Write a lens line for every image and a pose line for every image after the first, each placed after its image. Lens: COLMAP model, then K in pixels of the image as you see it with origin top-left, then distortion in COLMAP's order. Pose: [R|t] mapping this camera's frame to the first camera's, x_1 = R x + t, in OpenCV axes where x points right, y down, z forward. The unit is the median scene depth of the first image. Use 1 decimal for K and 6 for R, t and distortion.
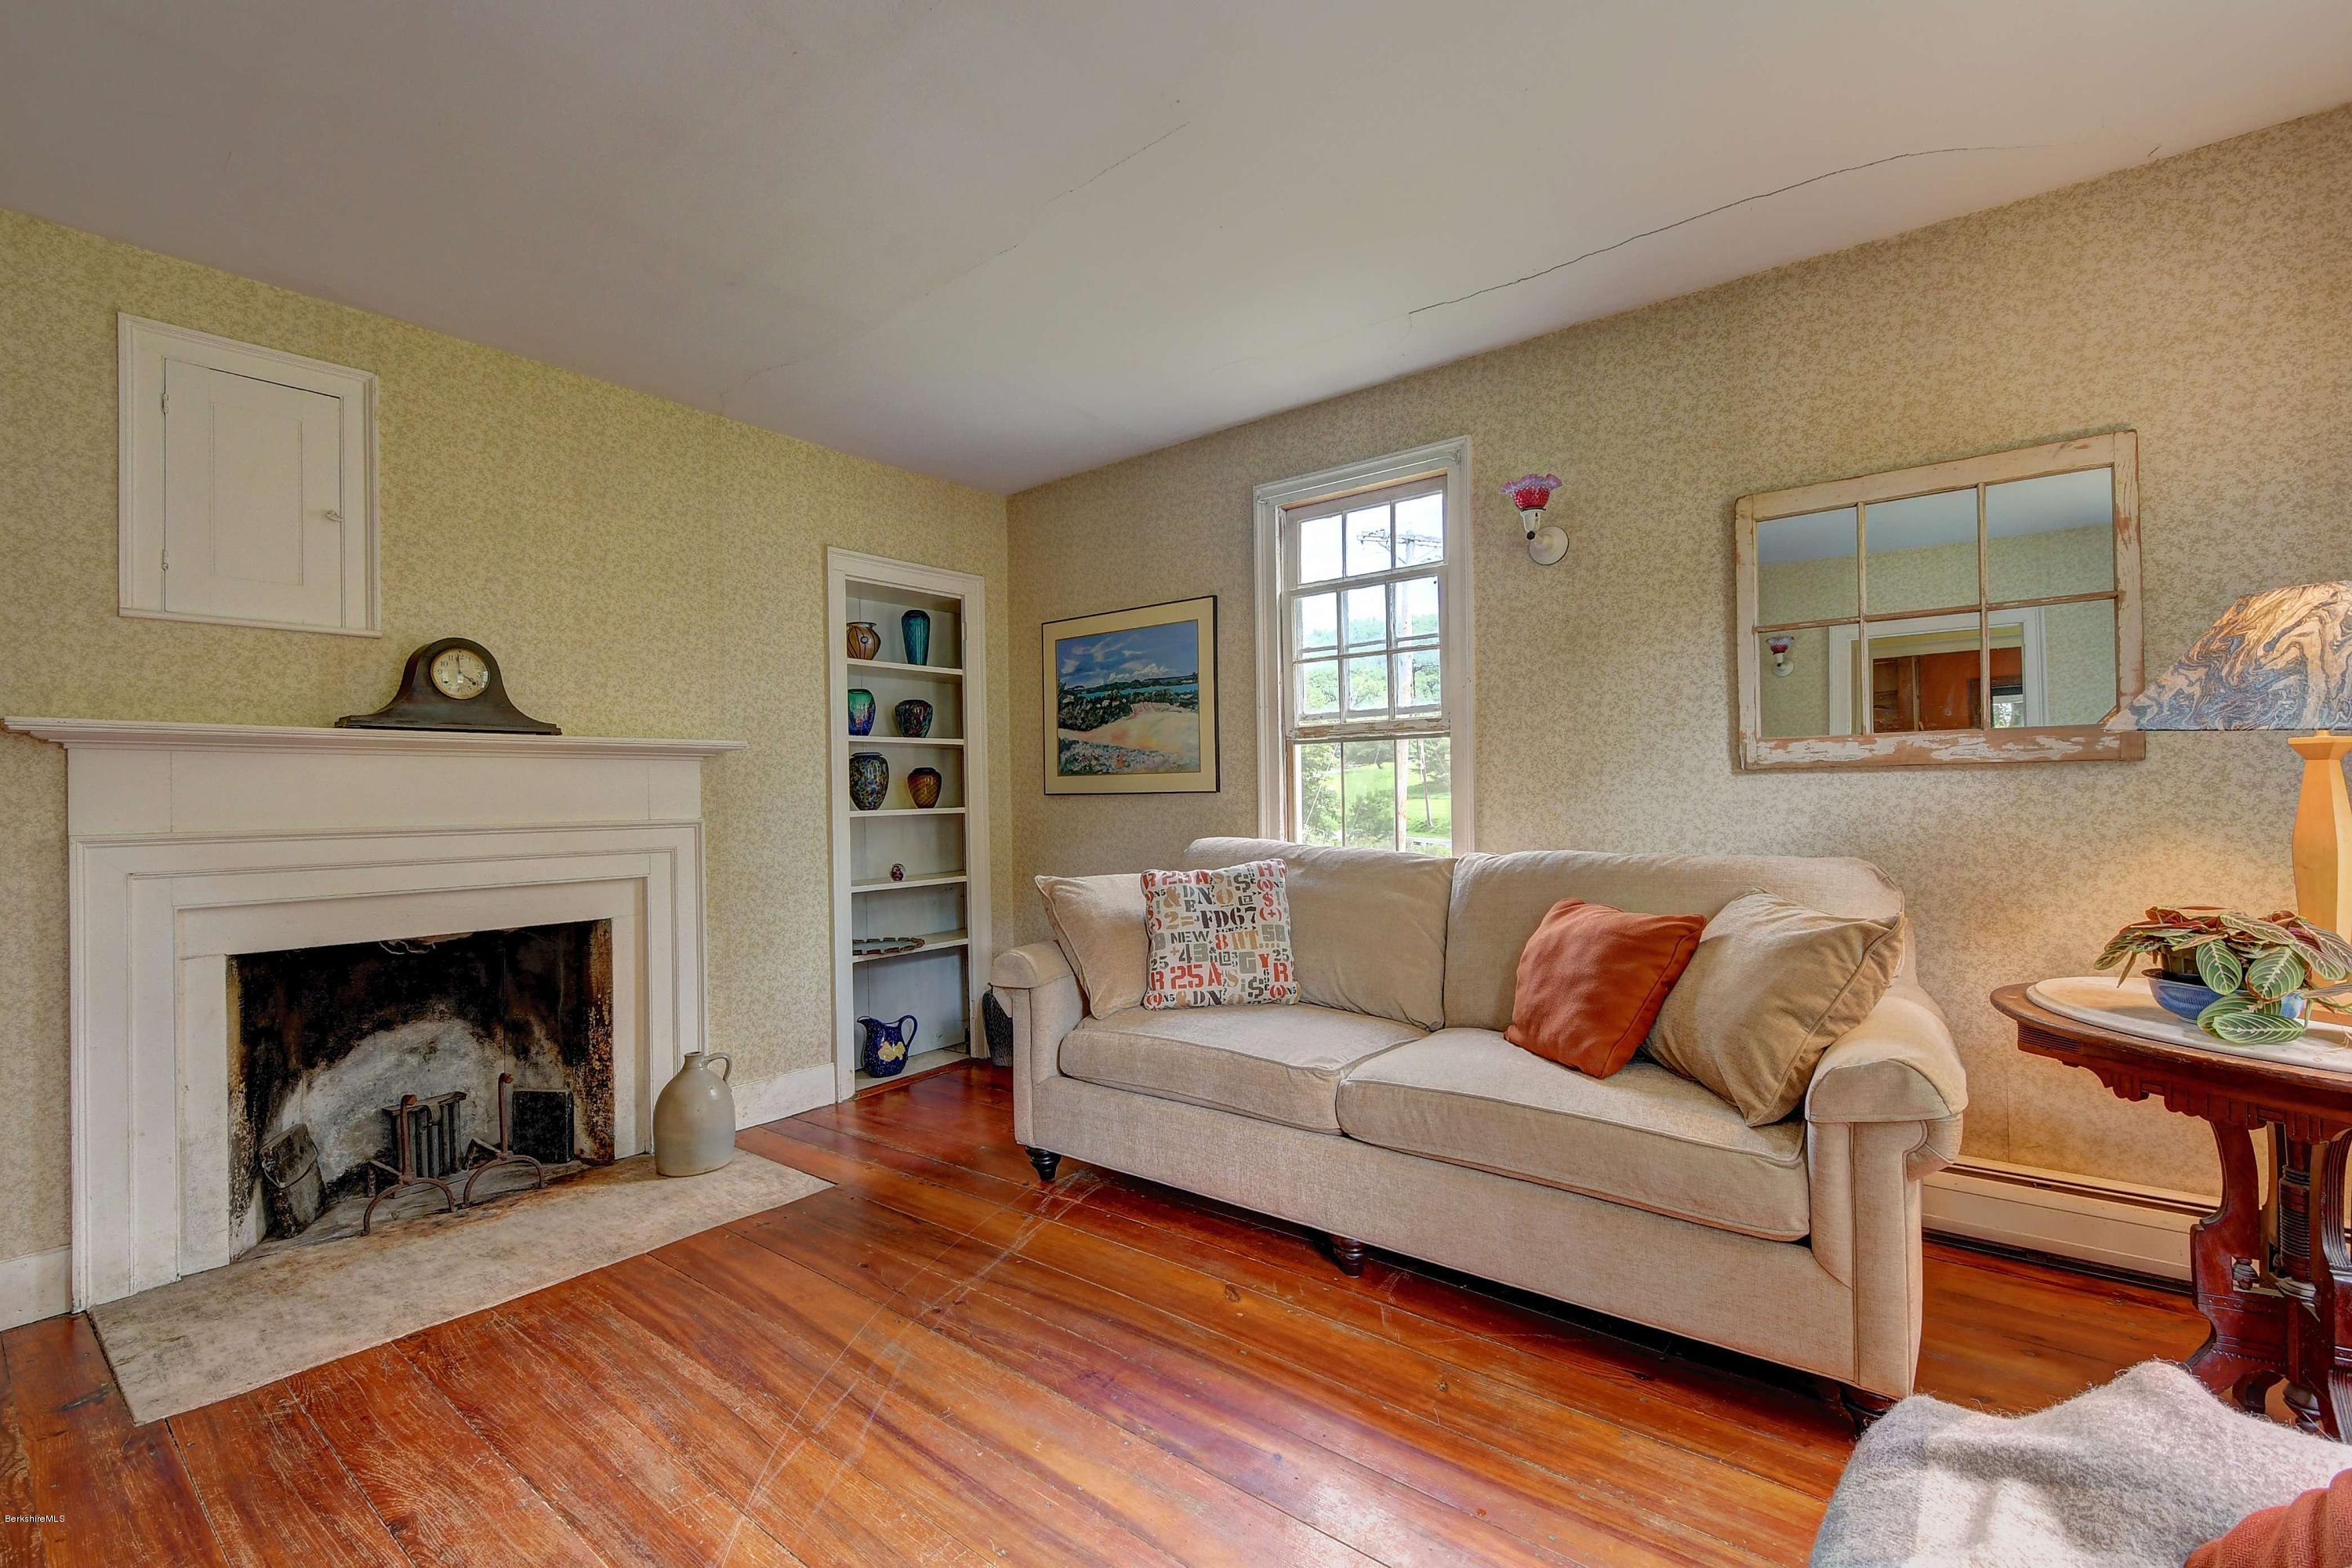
lens RADIAL K [[1061.3, 0, 1153.8], [0, 1061.3, 783.0], [0, 0, 1]] dist [0.020662, -0.011744]
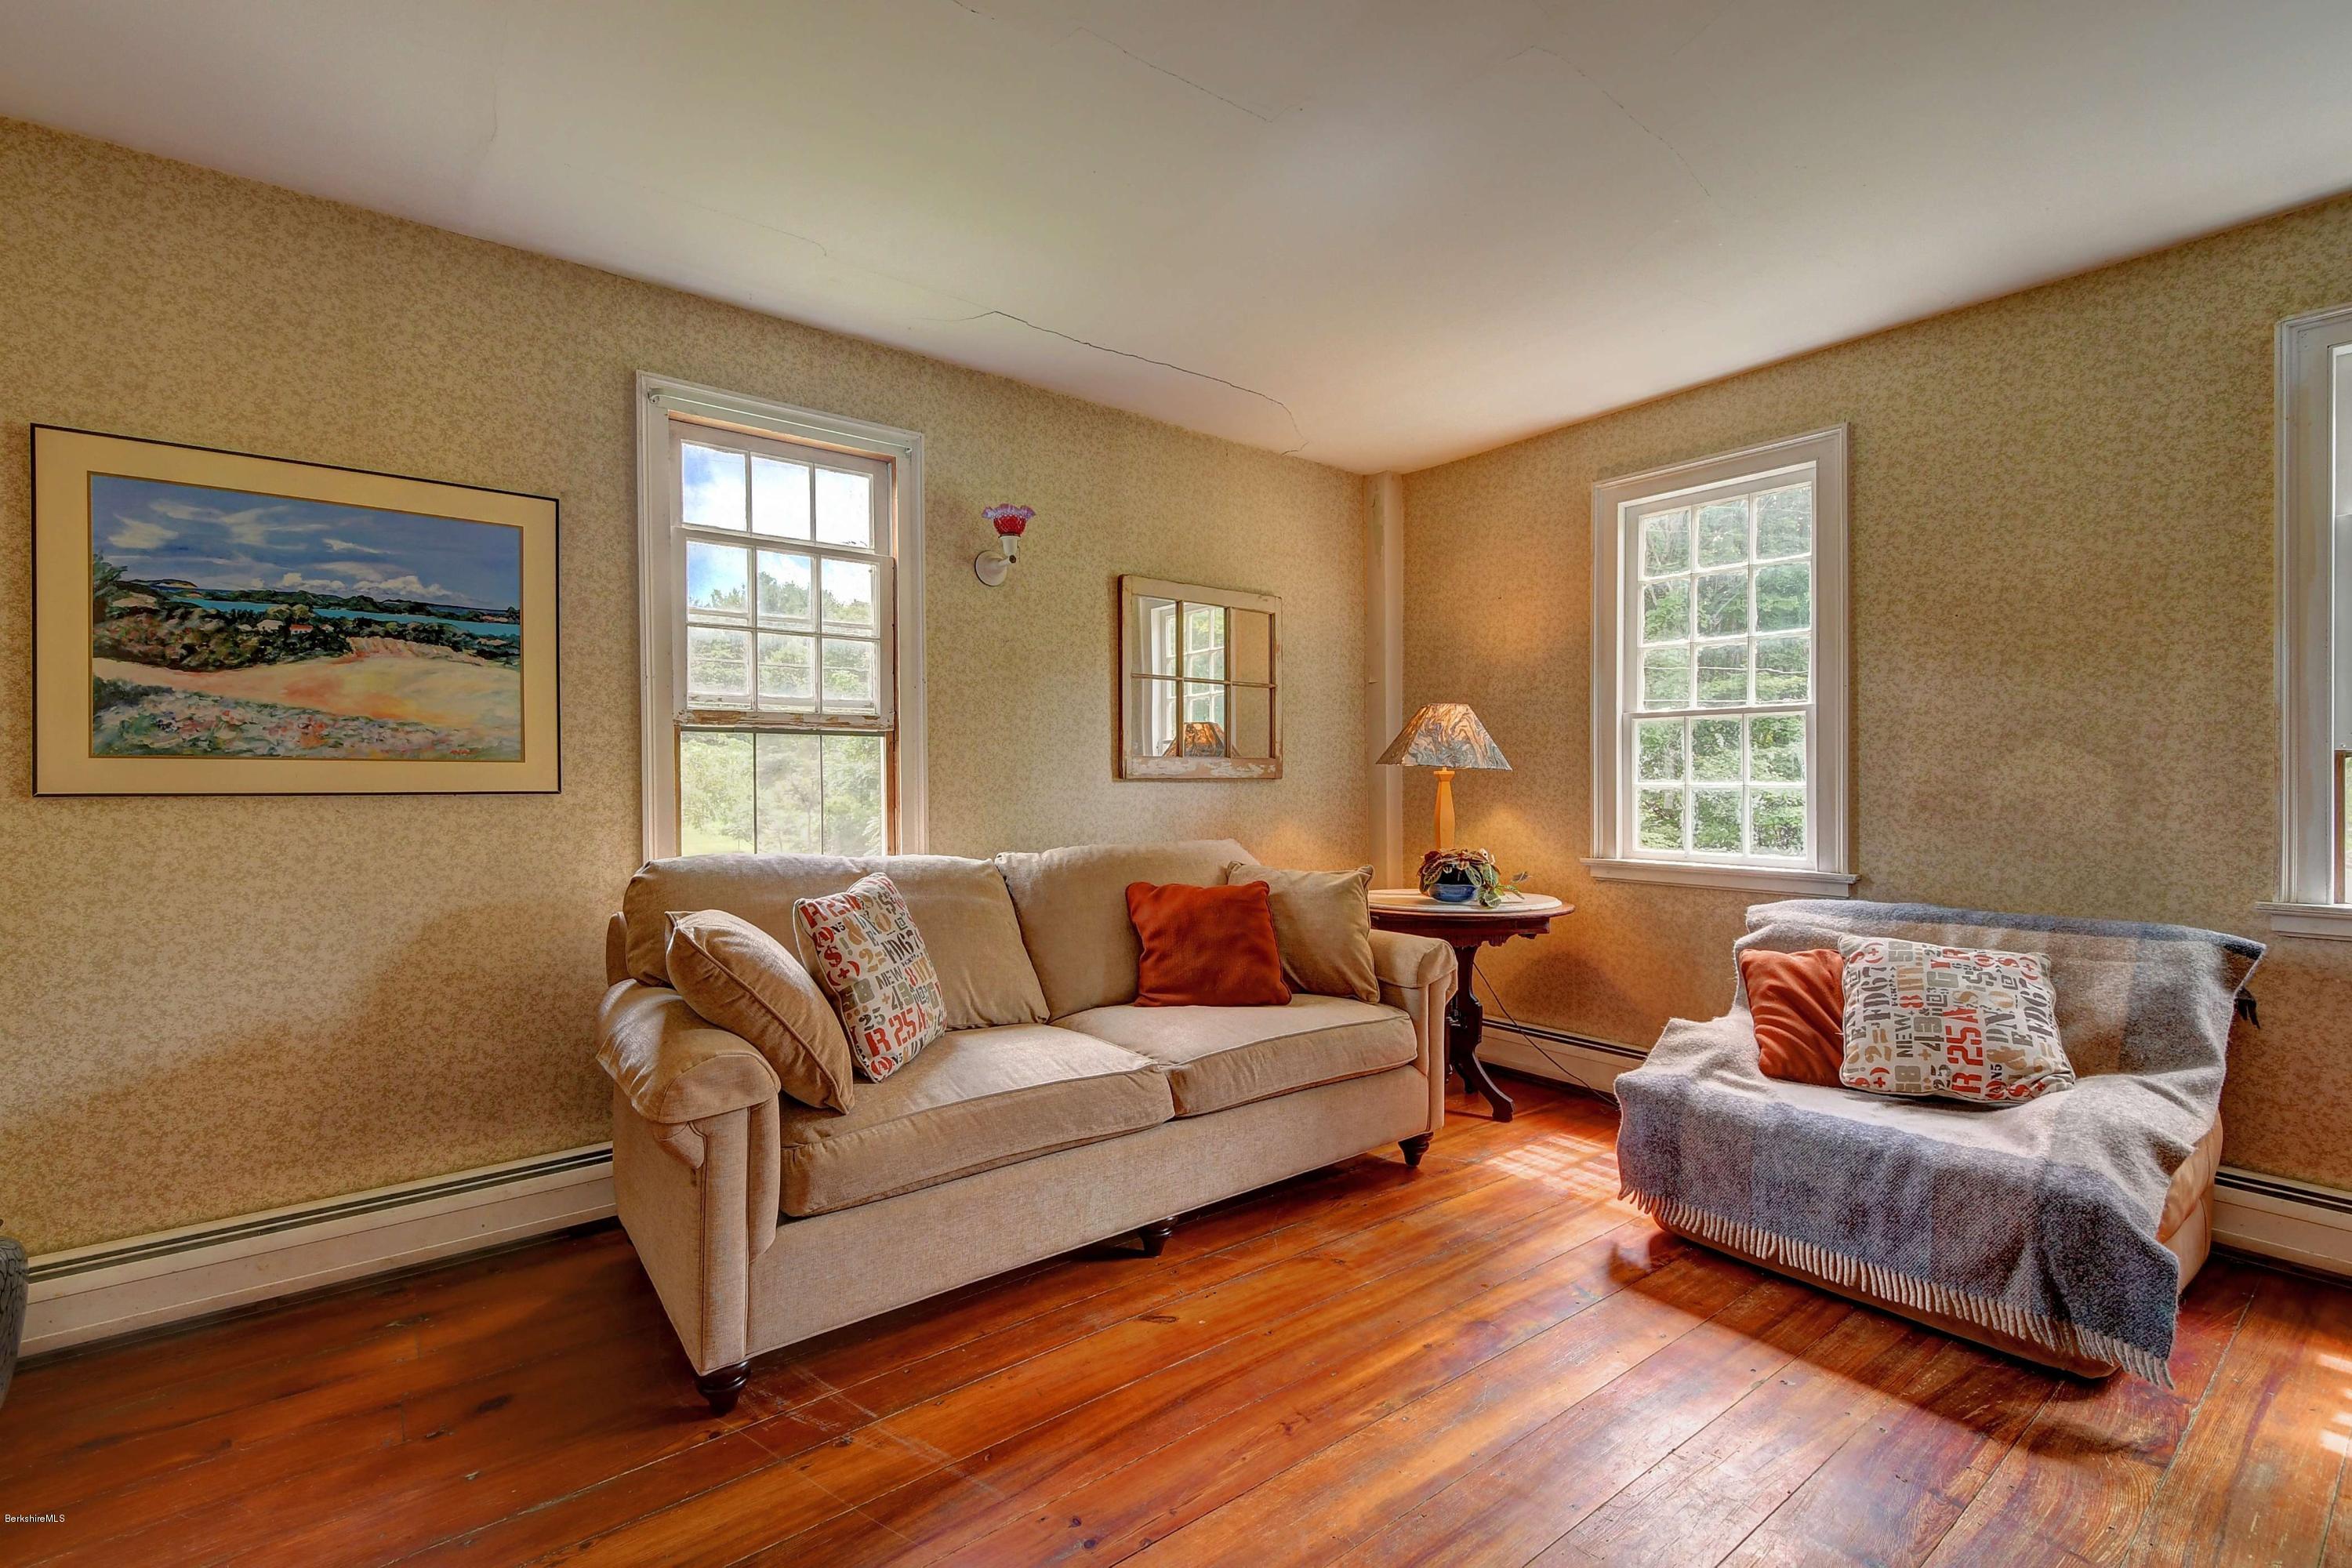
lens RADIAL K [[1061.3, 0, 1153.8], [0, 1061.3, 783.0], [0, 0, 1]] dist [0.020662, -0.011744]
pose [[0.206364, 0.017809, 0.978313, -0.548511], [-0.009091, 0.999826, -0.016283, 0.010445], [-0.978433, -0.005533, 0.206490, 0.512946]]
